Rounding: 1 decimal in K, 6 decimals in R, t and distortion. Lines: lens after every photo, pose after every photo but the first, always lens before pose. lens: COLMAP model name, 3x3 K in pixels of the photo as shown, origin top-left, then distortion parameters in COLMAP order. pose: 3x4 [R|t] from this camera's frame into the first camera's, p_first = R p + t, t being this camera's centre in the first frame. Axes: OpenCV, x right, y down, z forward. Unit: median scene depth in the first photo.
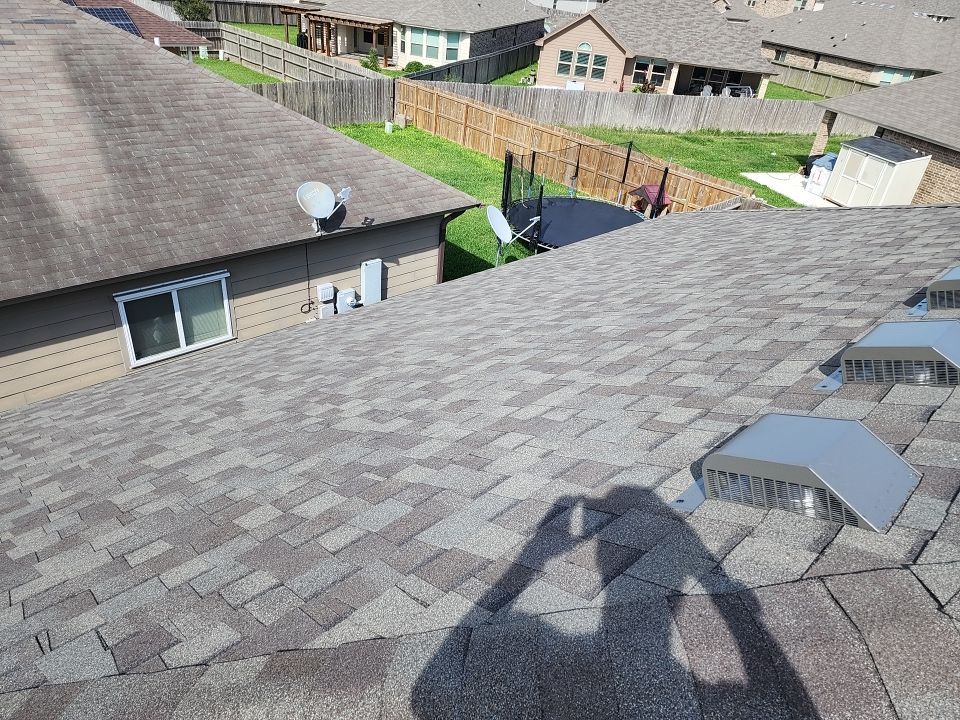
lens RADIAL K [[628.2, 0, 480.0], [0, 628.2, 360.0], [0, 0, 1]] dist [0.064994, -0.049905]
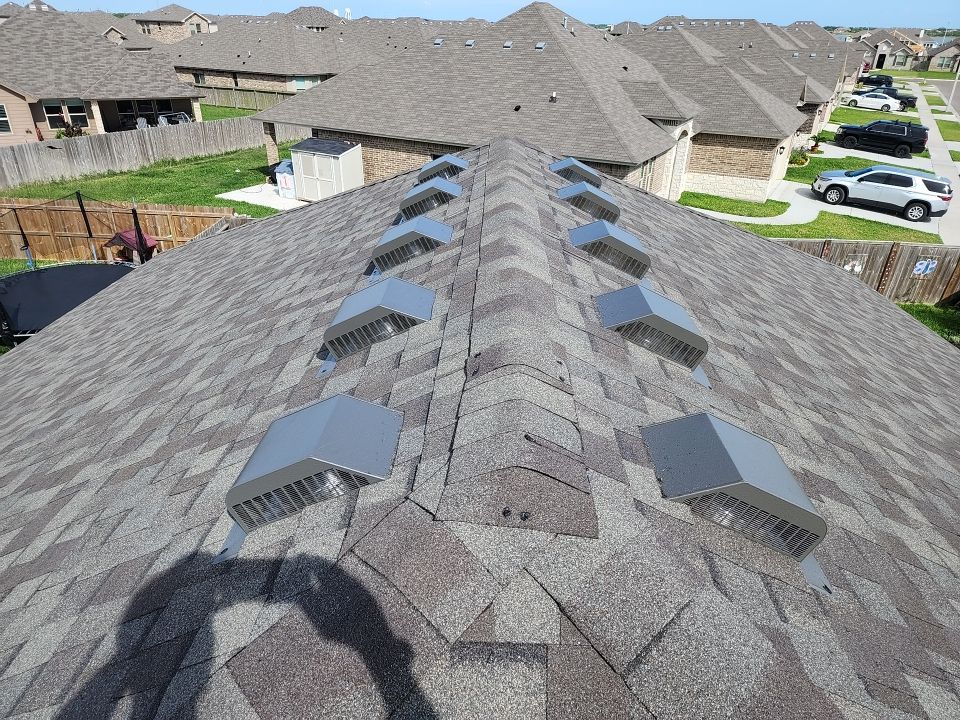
lens RADIAL K [[635.2, 0, 475.4], [0, 635.2, 360.9], [0, 0, 1]] dist [0.079364, -0.067918]
pose [[0.708881, -0.397190, 0.582862, 0.010345], [0.417290, 0.902401, 0.107428, 0.001749], [-0.568645, 0.167068, 0.805438, -0.001237]]
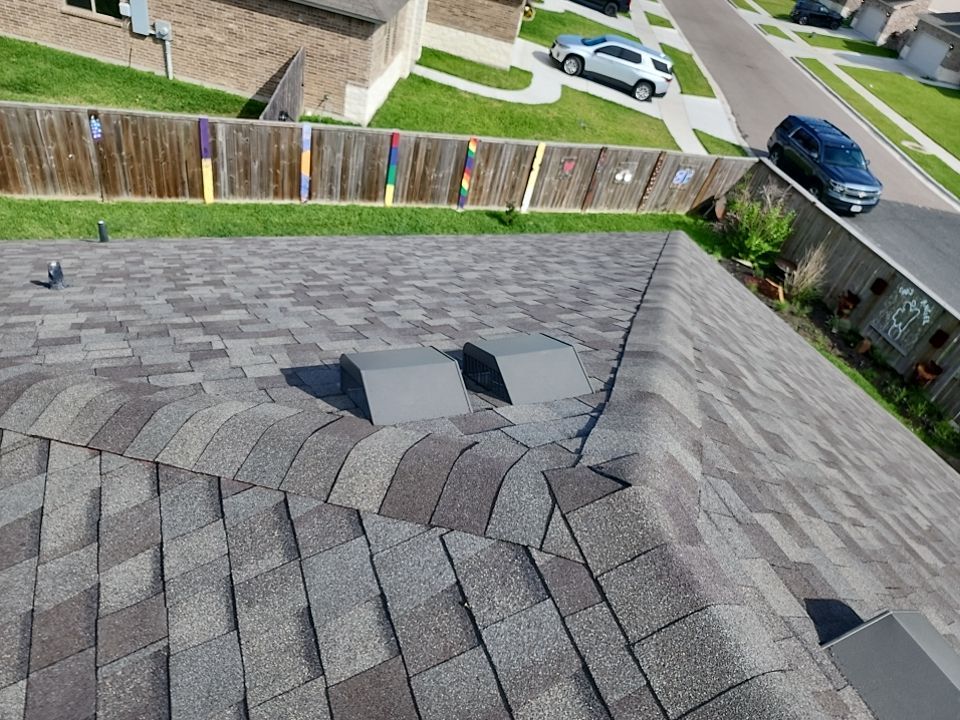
lens RADIAL K [[658.0, 0, 490.0], [0, 658.0, 363.6], [0, 0, 1]] dist [0.048018, -0.045294]
pose [[0.363779, -0.597674, 0.714458, 0.150741], [0.341300, 0.799192, 0.494779, -0.089879], [-0.866706, 0.063855, 0.494715, 0.152570]]
